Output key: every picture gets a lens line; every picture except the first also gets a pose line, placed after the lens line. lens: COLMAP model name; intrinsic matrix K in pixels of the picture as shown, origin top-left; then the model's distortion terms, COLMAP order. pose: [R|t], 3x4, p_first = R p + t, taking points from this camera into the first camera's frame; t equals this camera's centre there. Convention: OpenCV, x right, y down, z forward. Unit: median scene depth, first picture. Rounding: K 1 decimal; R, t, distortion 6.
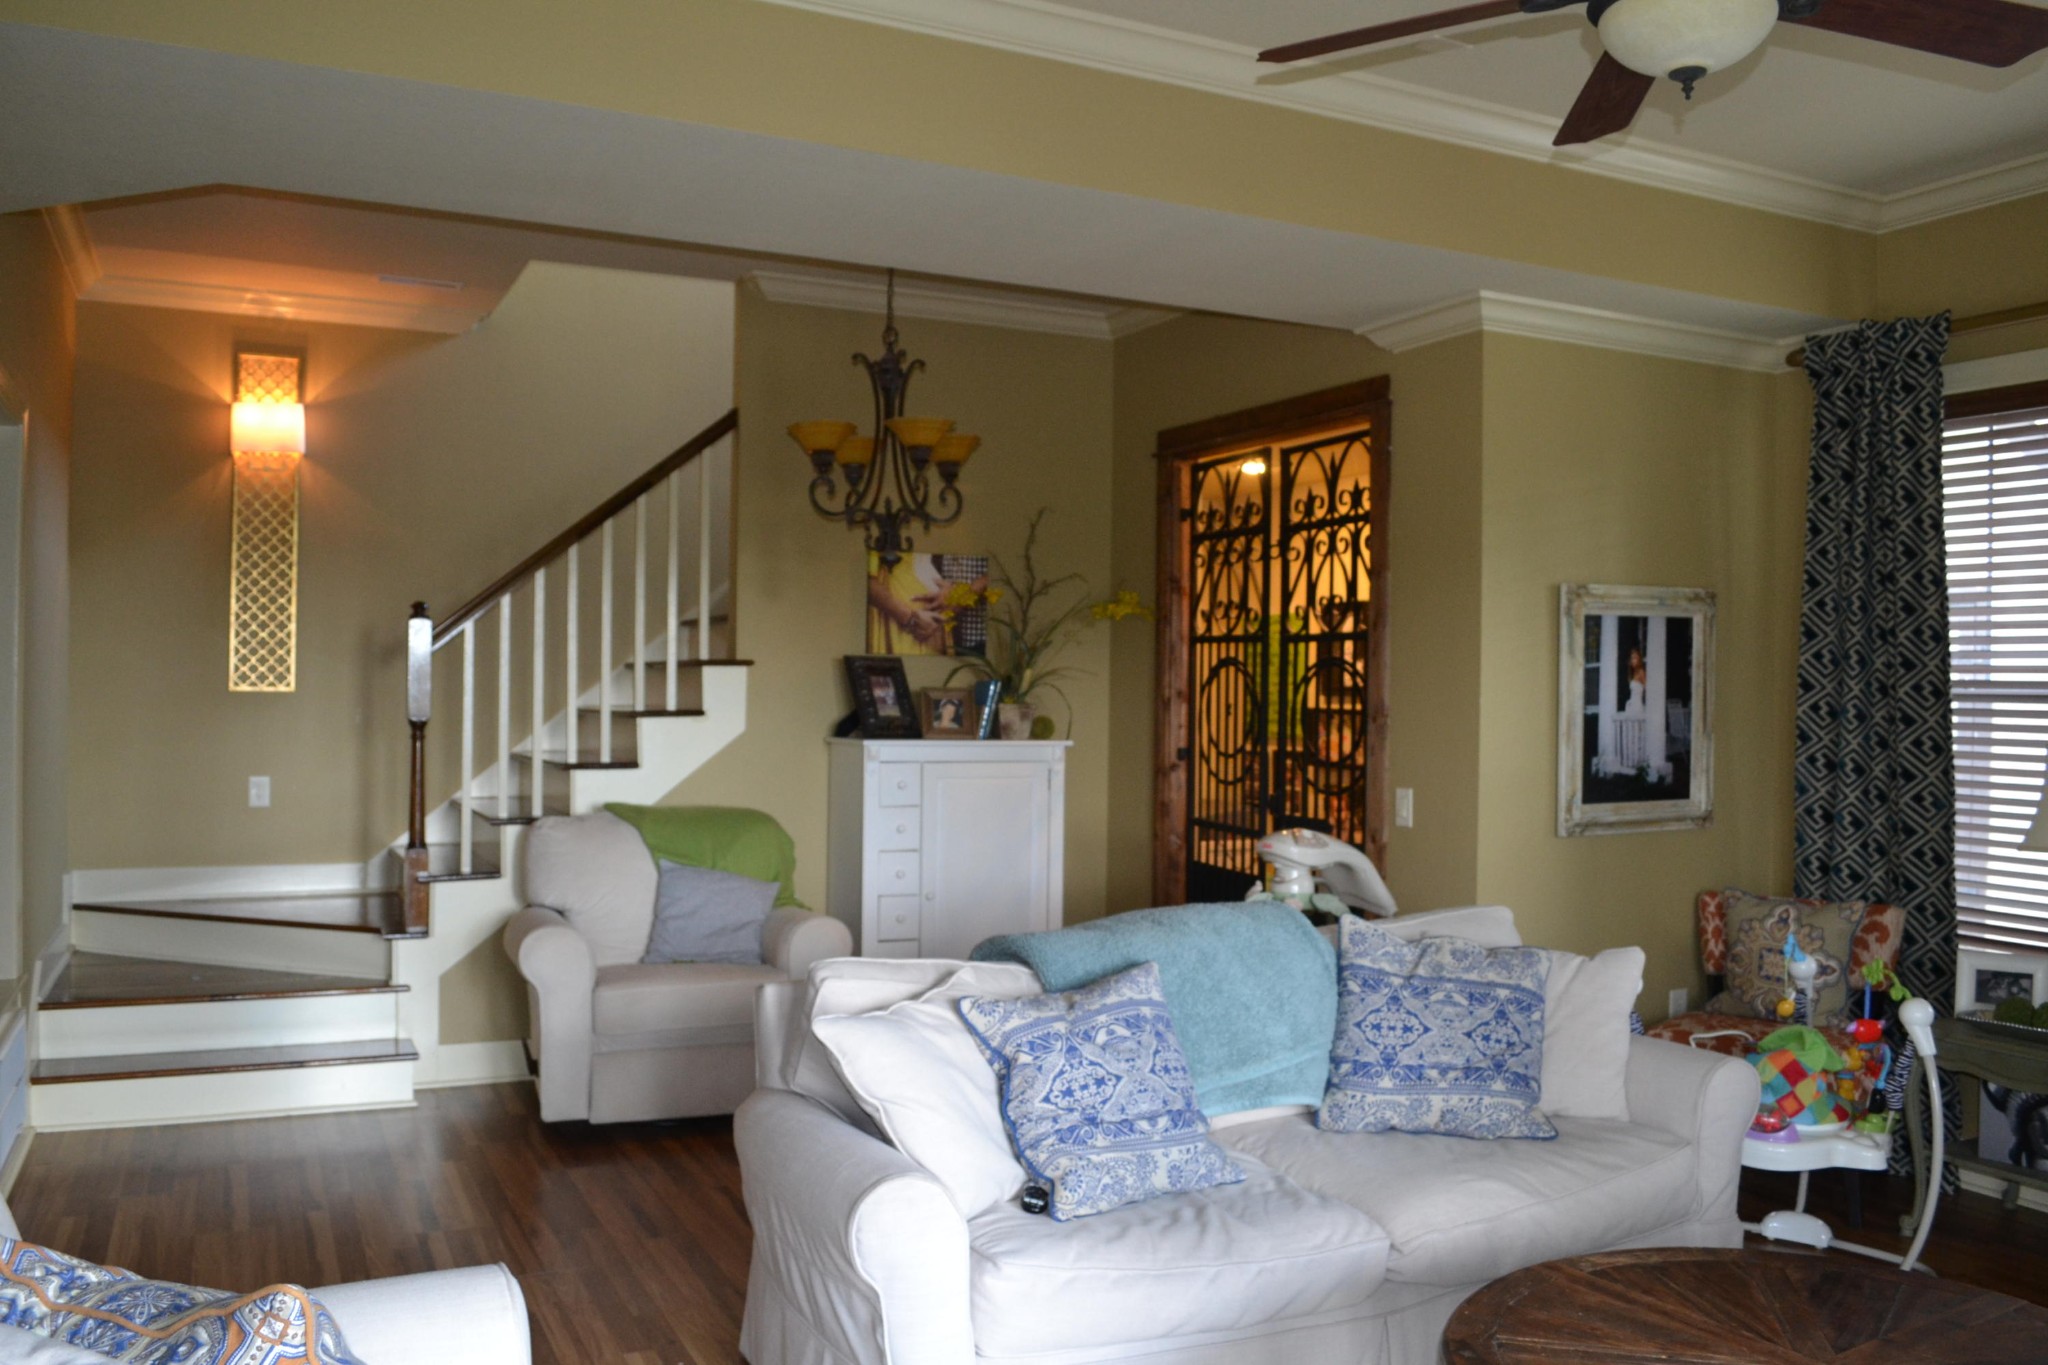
lens RADIAL K [[1636.5, 0, 1011.0], [0, 1636.5, 685.9], [0, 0, 1]] dist [-0.079032, 0.007878]
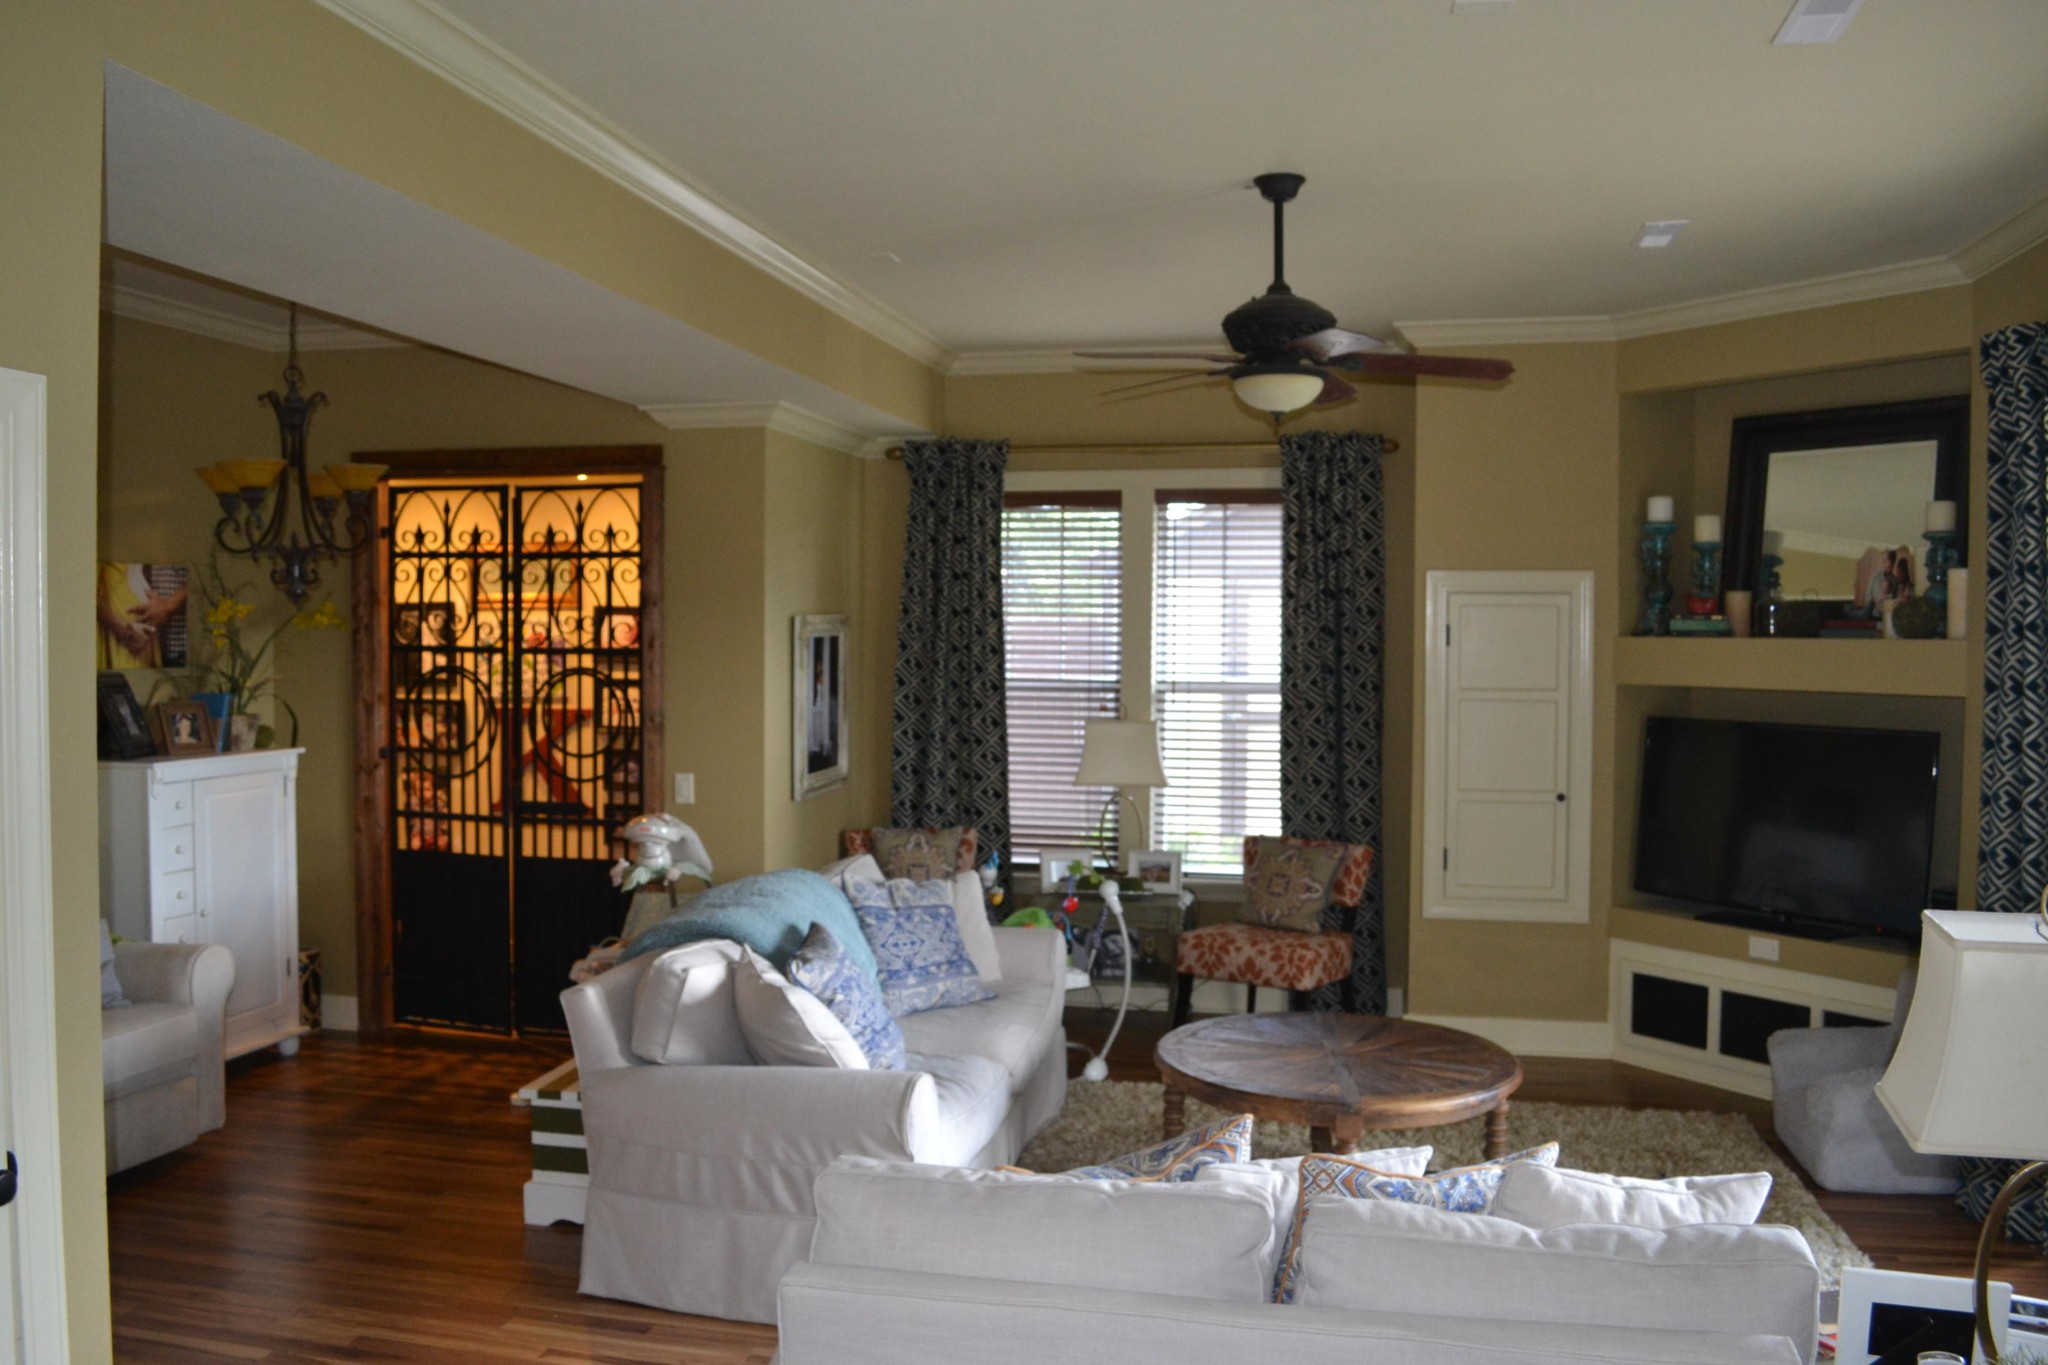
lens RADIAL K [[1636.5, 0, 1011.0], [0, 1636.5, 685.9], [0, 0, 1]] dist [-0.079032, 0.007878]
pose [[0.620660, -0.037512, 0.783182, -0.592189], [0.003019, 0.998962, 0.045455, -0.062561], [-0.784074, -0.025848, 0.620129, 0.007432]]
